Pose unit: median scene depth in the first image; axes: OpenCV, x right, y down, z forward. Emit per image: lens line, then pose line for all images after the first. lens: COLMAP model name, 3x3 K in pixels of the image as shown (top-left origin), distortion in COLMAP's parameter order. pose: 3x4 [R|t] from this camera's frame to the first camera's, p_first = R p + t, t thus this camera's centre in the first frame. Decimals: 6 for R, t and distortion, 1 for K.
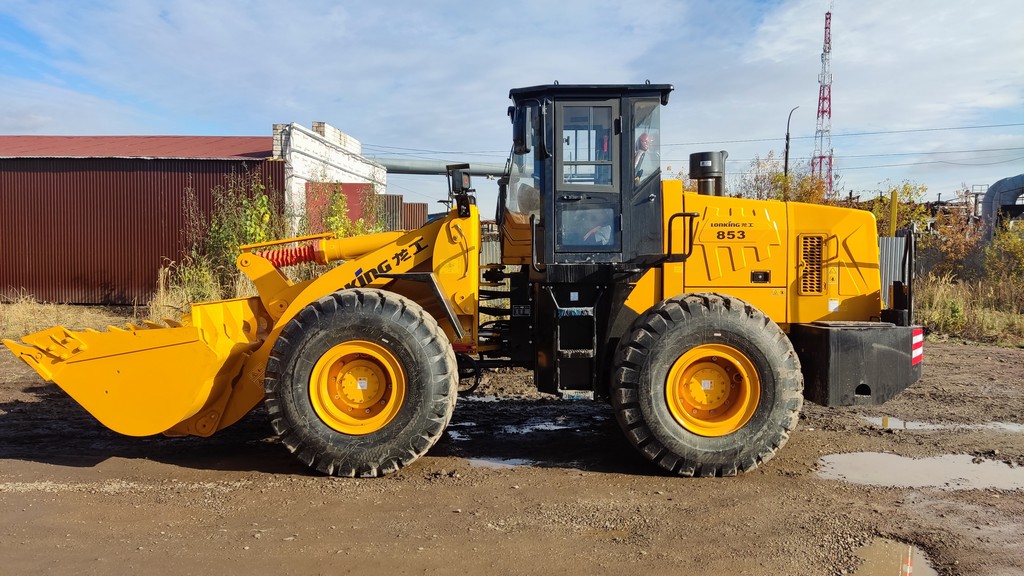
lens RADIAL K [[773.7, 0, 509.2], [0, 773.7, 283.7], [0, 0, 1]] dist [0.041460, -0.011860]
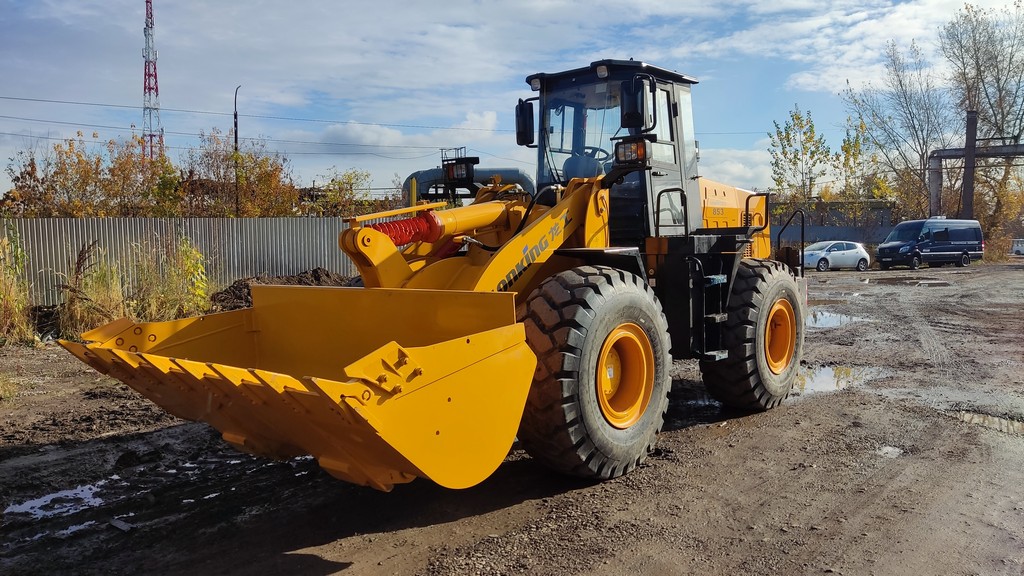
lens RADIAL K [[773.7, 0, 508.7], [0, 773.7, 290.7], [0, 0, 1]] dist [0.041460, -0.011860]
pose [[0.677844, -0.064245, 0.732394, -0.144617], [0.040366, 0.997924, 0.050178, -0.002265], [-0.734097, -0.004449, 0.679030, 0.075136]]
